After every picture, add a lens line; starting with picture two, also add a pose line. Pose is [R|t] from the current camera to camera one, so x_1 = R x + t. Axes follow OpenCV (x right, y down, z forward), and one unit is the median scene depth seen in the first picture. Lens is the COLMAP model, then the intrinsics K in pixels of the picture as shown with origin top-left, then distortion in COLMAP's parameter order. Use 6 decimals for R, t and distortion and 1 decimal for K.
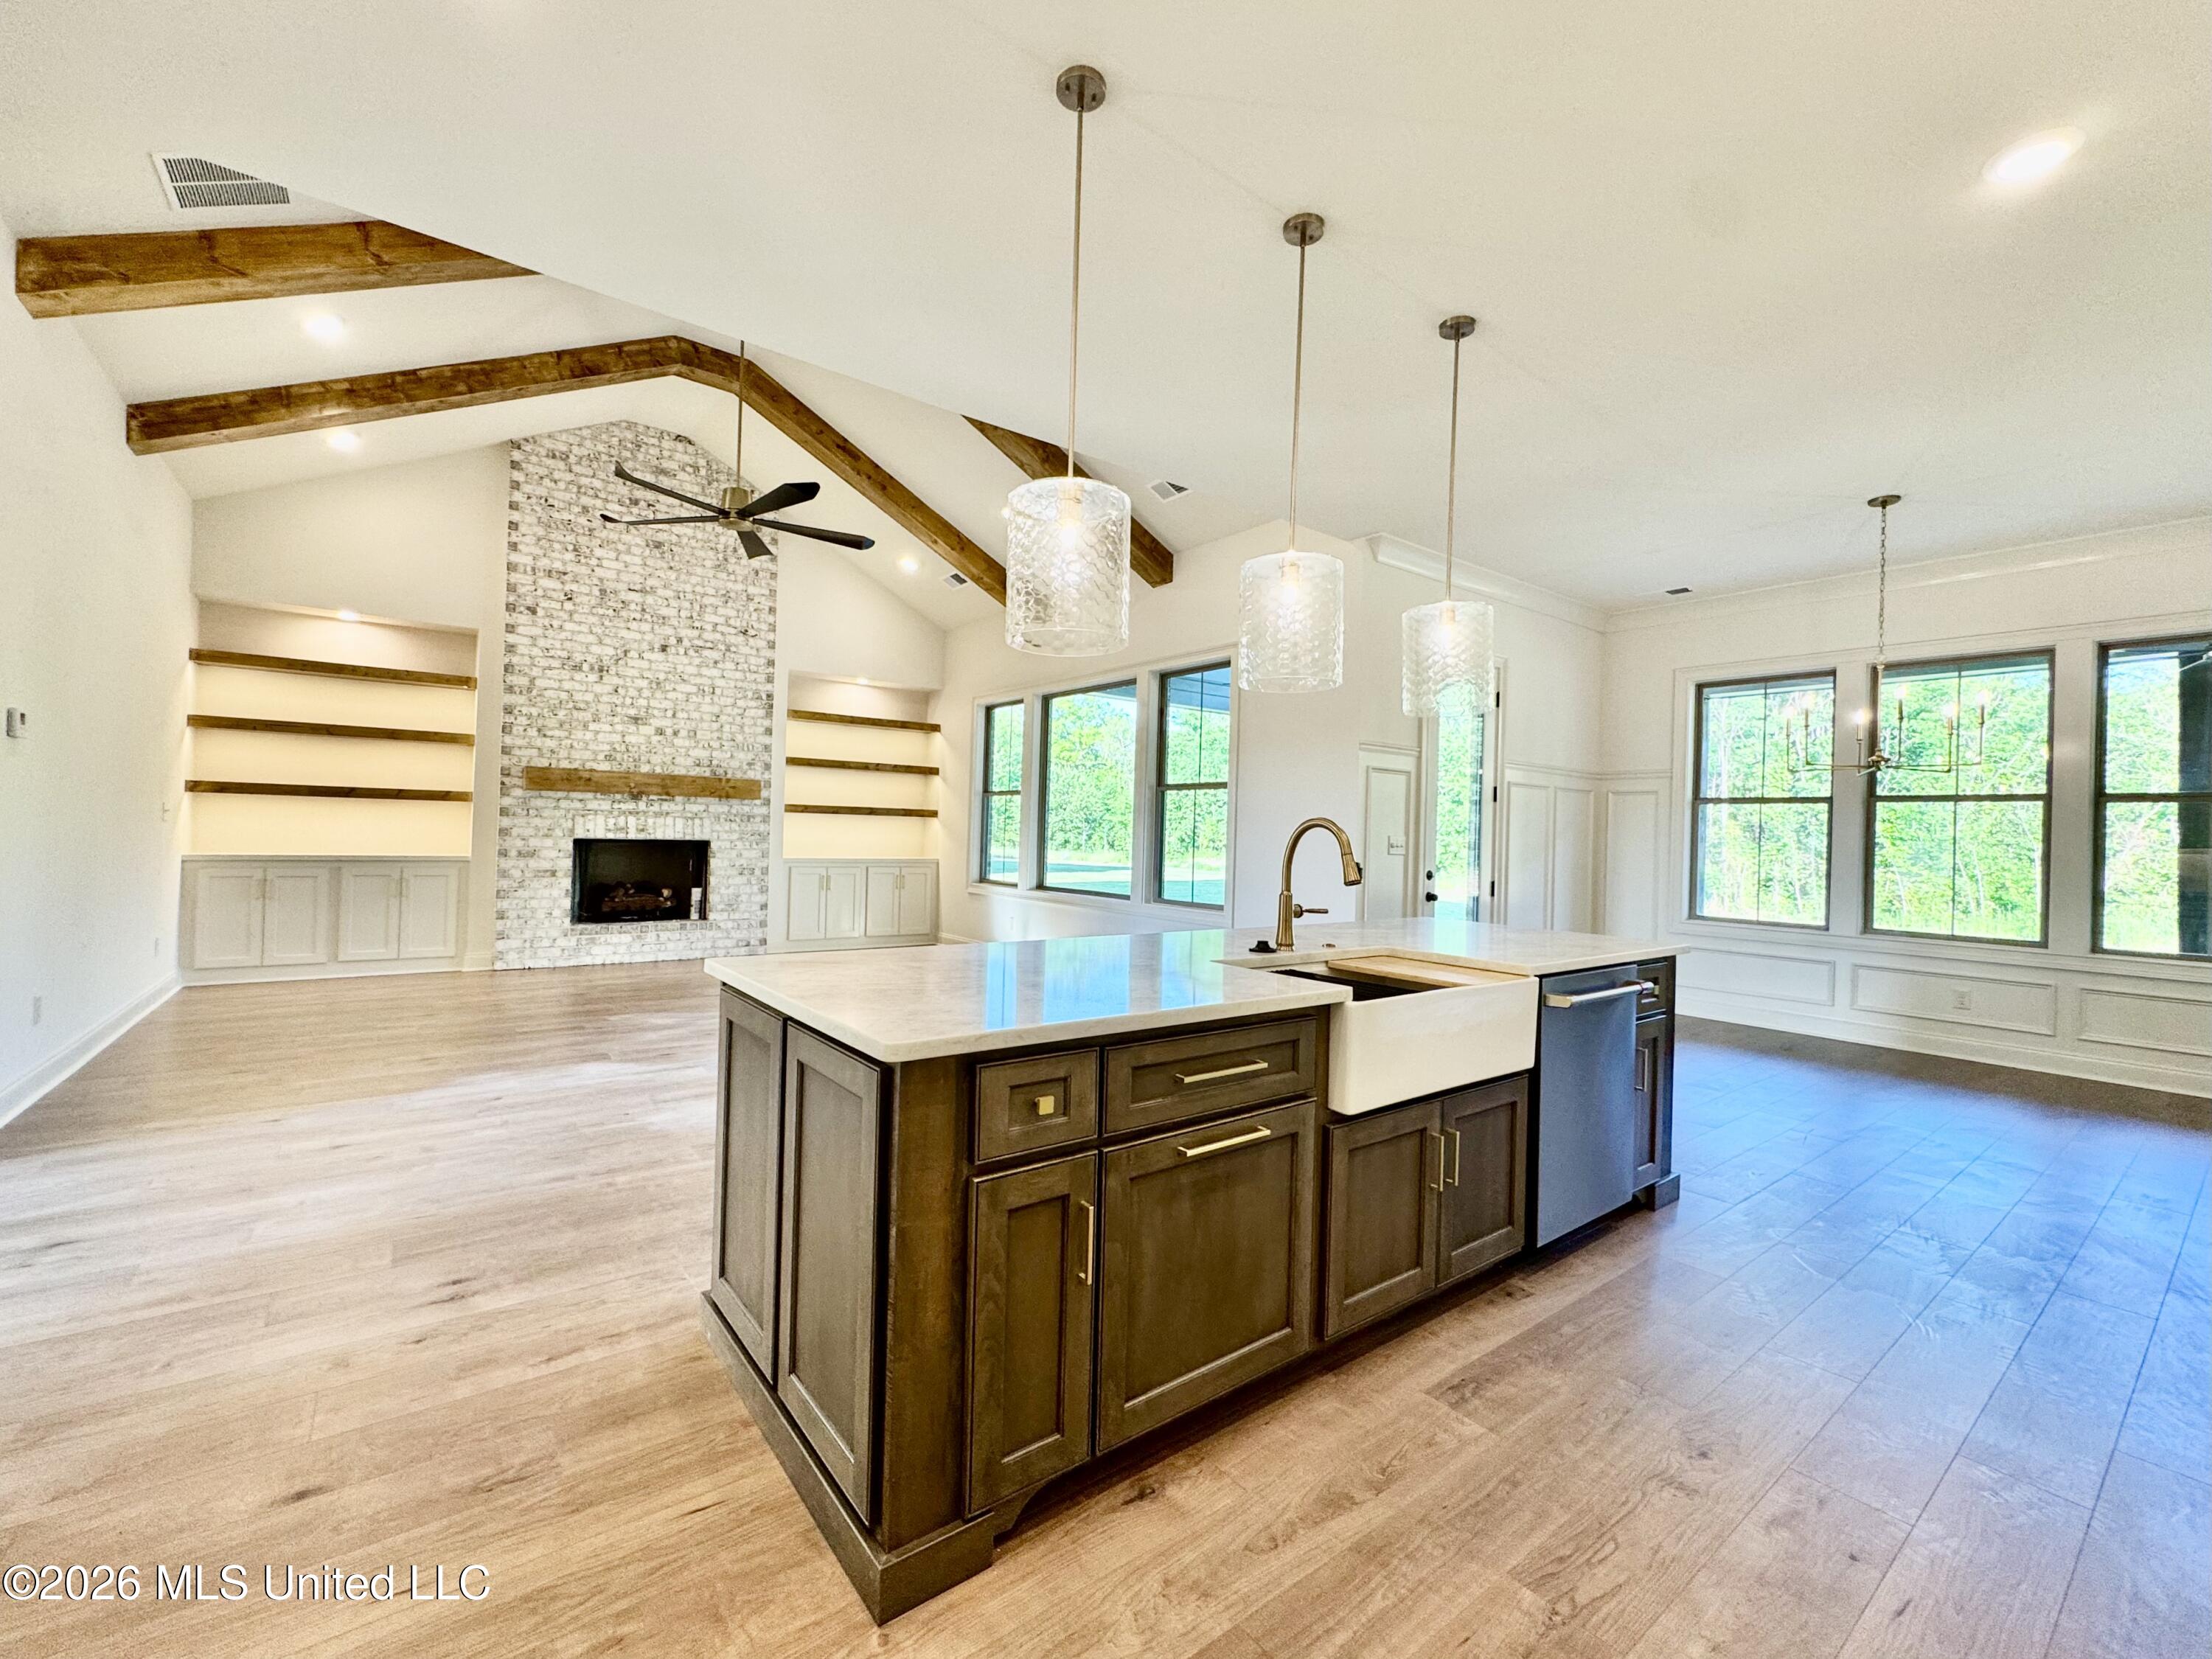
lens RADIAL K [[919.6, 0, 1103.1], [0, 919.6, 826.4], [0, 0, 1]] dist [-0.002450, 0.000257]
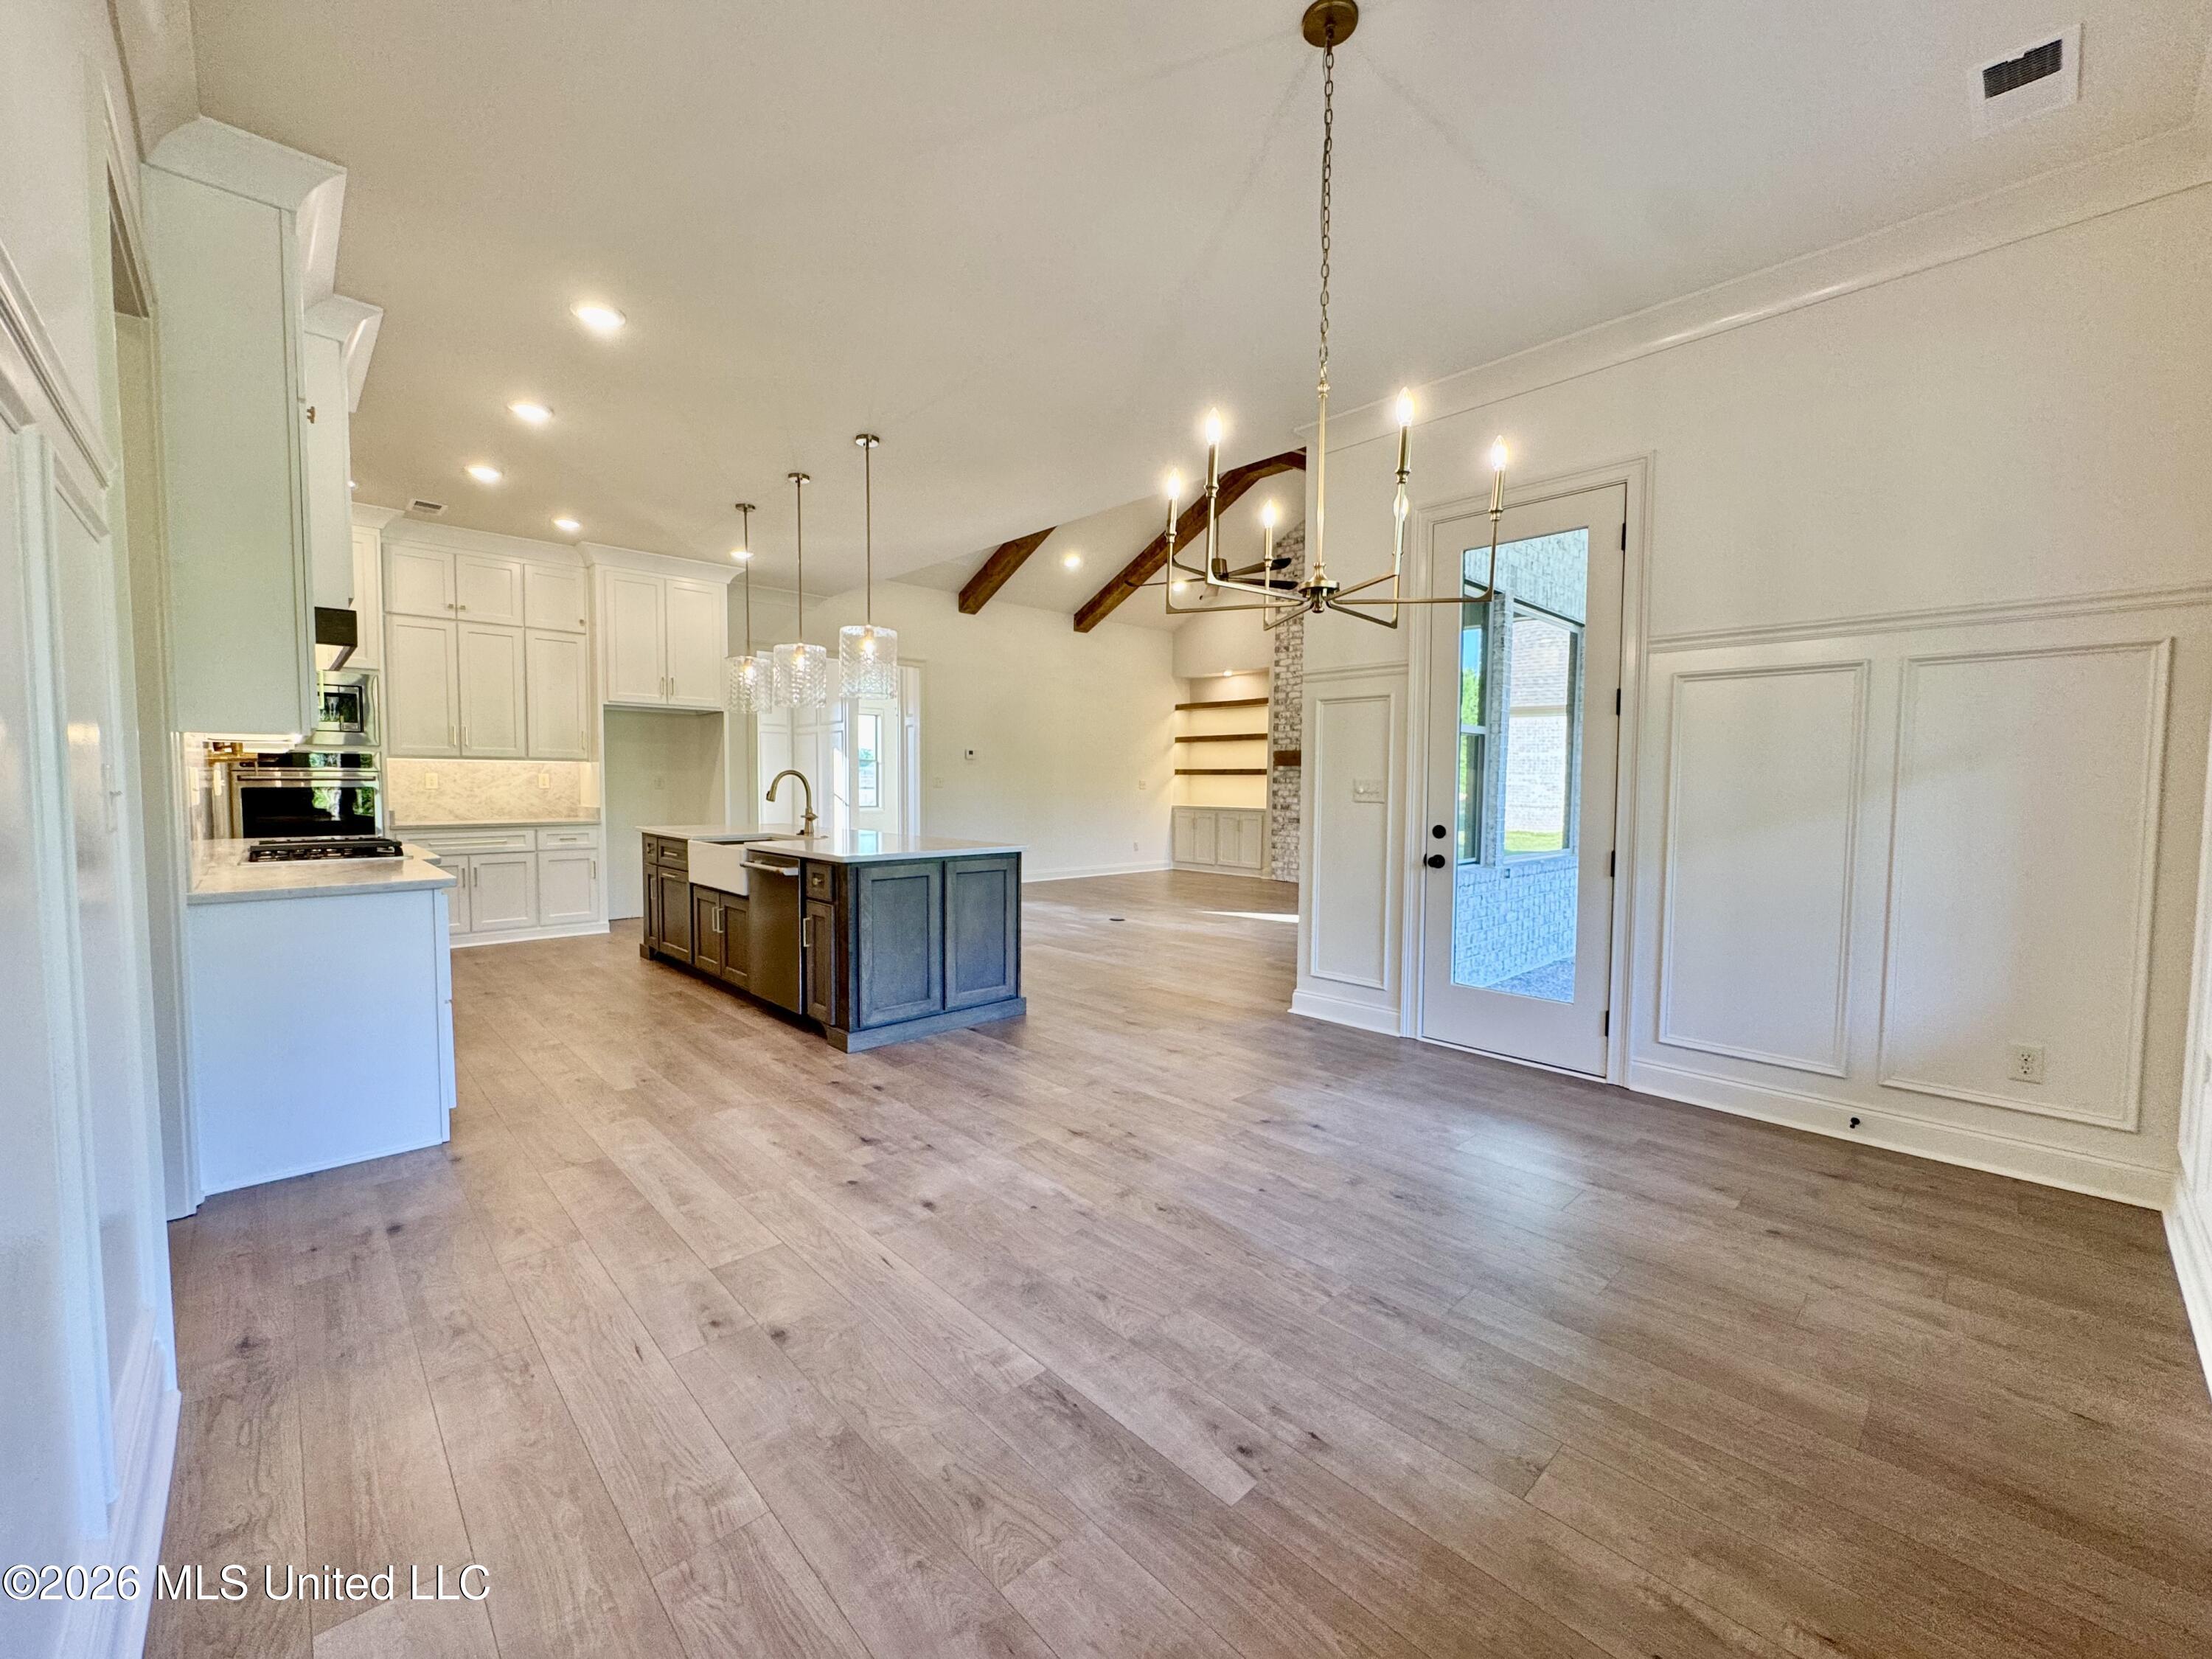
lens RADIAL K [[885.8, 0, 1102.0], [0, 885.8, 828.6], [0, 0, 1]] dist [-0.002898, -0.000138]
pose [[0.106269, 0.026406, -0.993987, 0.794933], [0.001654, 0.999641, 0.026733, 0.024478], [0.994336, -0.004485, 0.106187, 0.516244]]
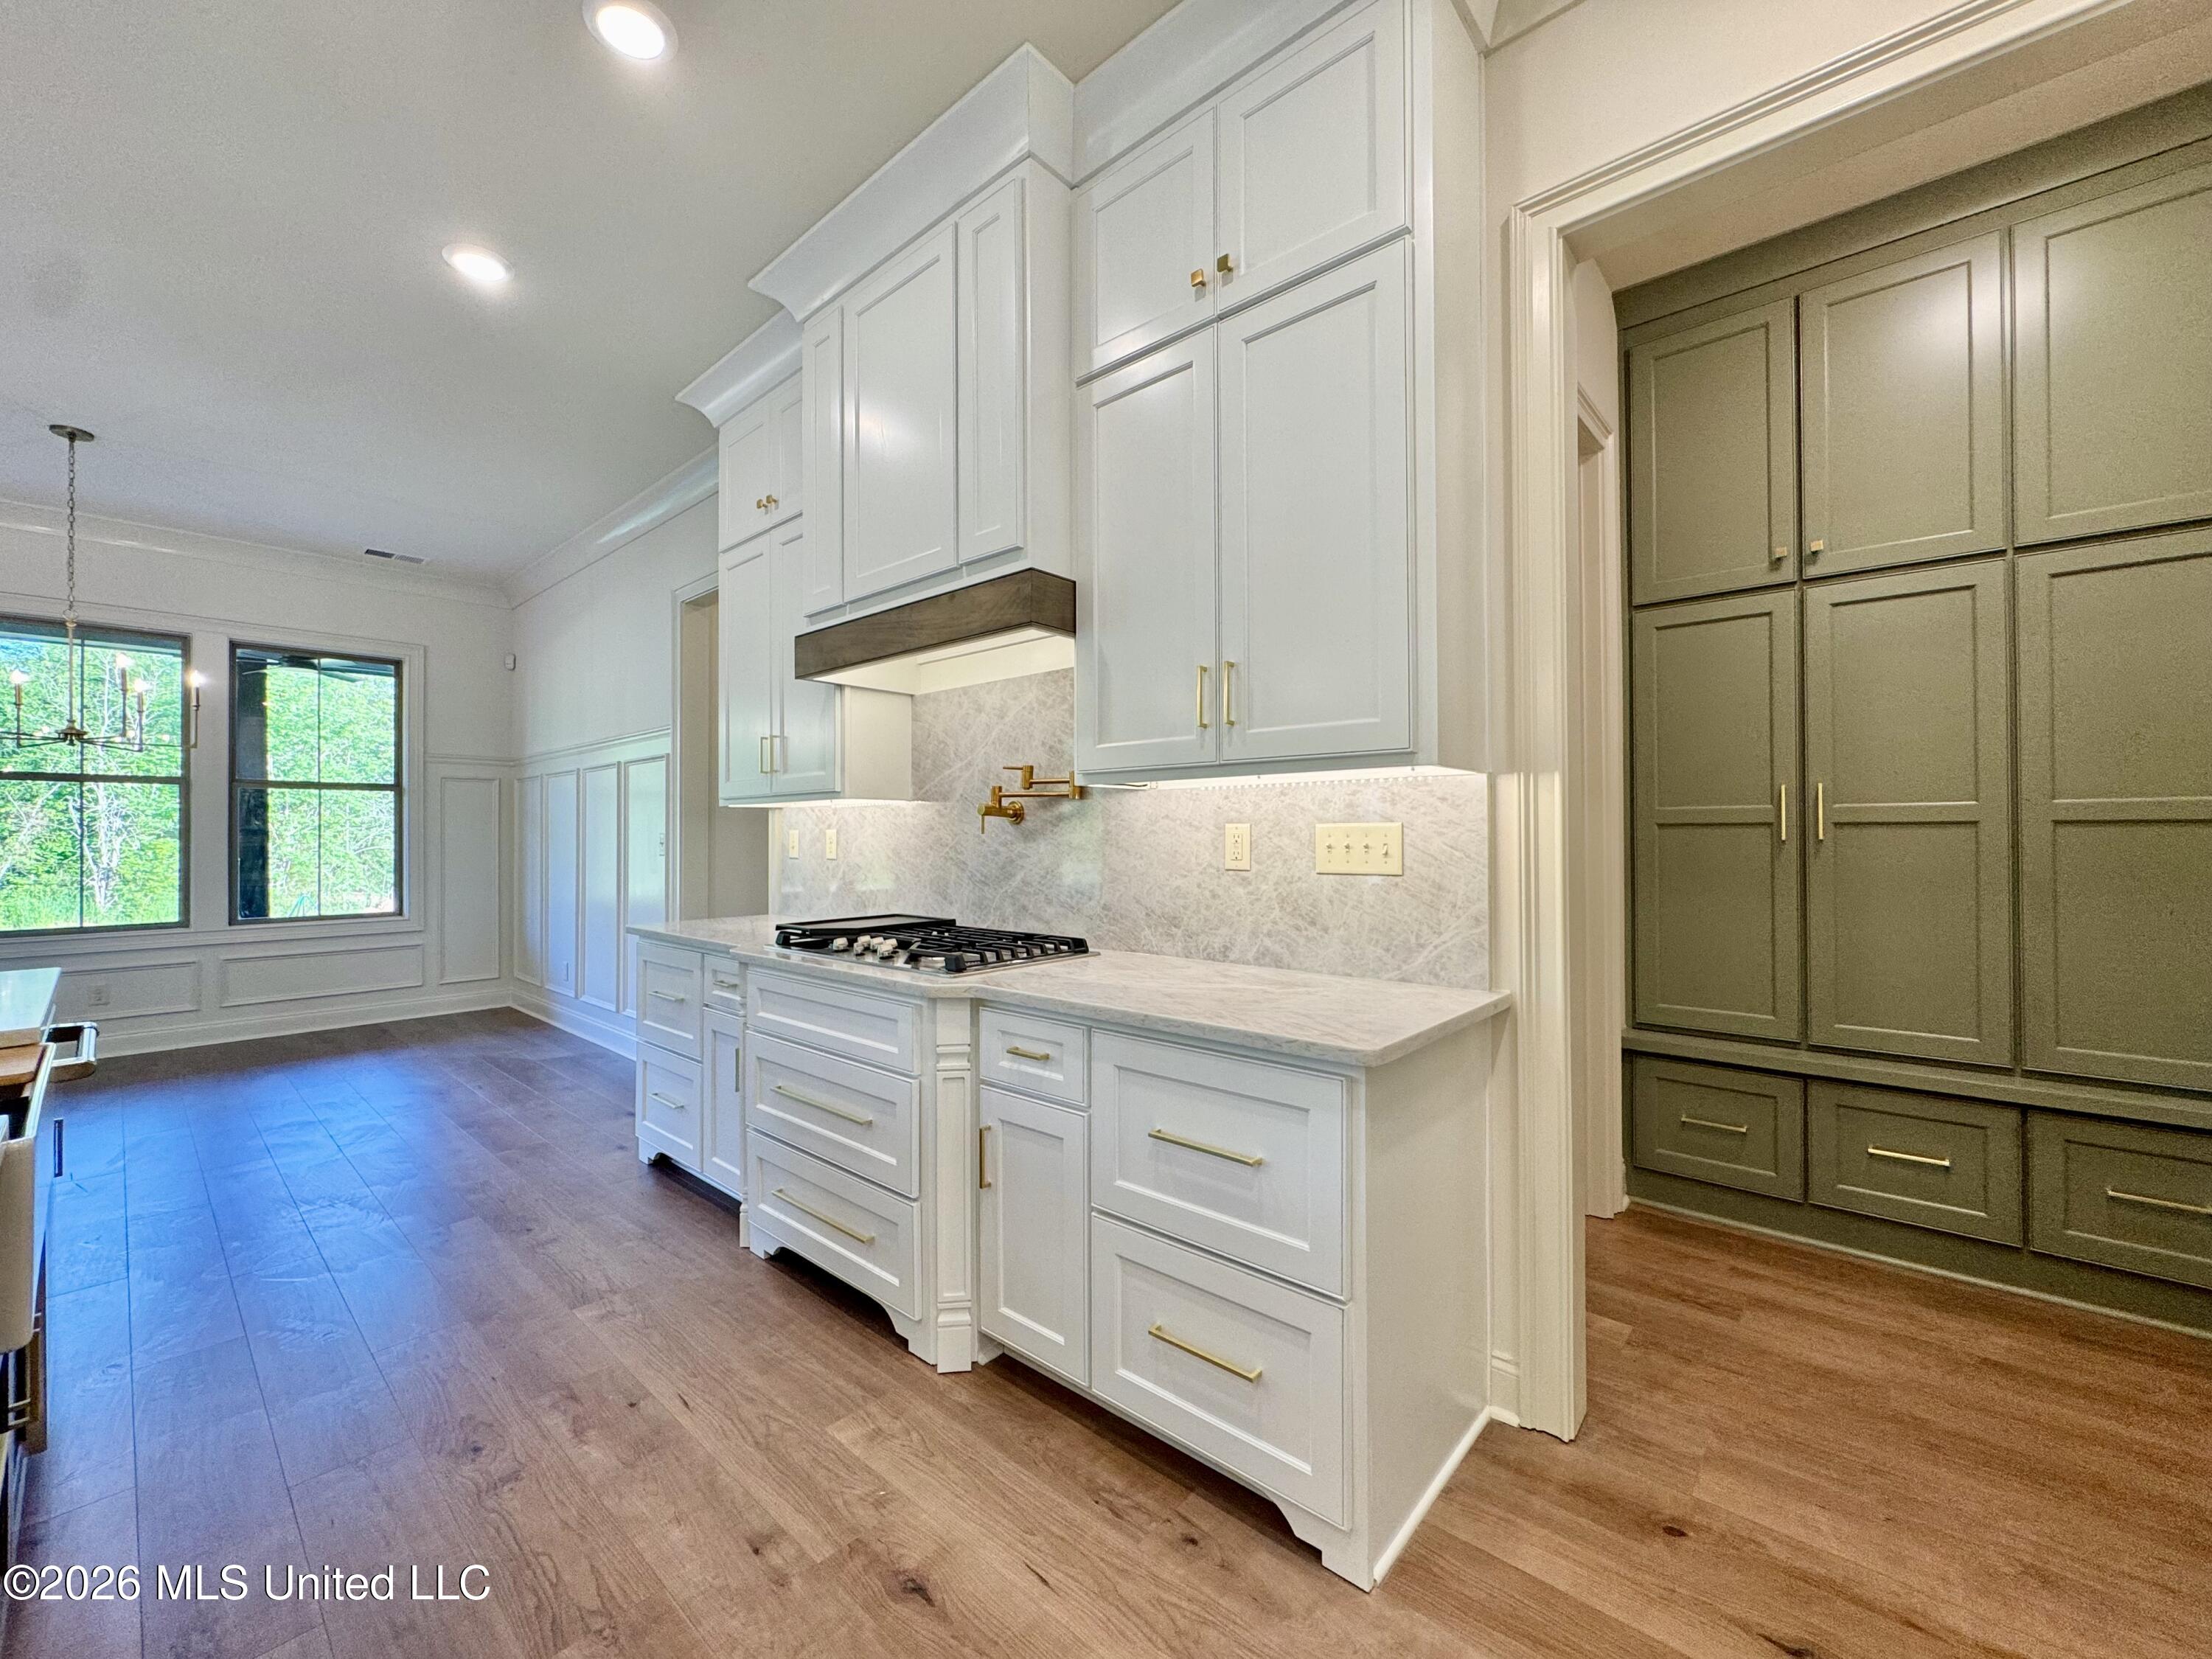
lens RADIAL K [[885.8, 0, 1102.0], [0, 885.8, 828.6], [0, 0, 1]] dist [-0.002898, -0.000138]
pose [[-0.191789, -0.019402, 0.981244, -0.097029], [-0.006382, 0.999808, 0.018522, -0.001878], [-0.981415, -0.002710, -0.191876, 0.127335]]
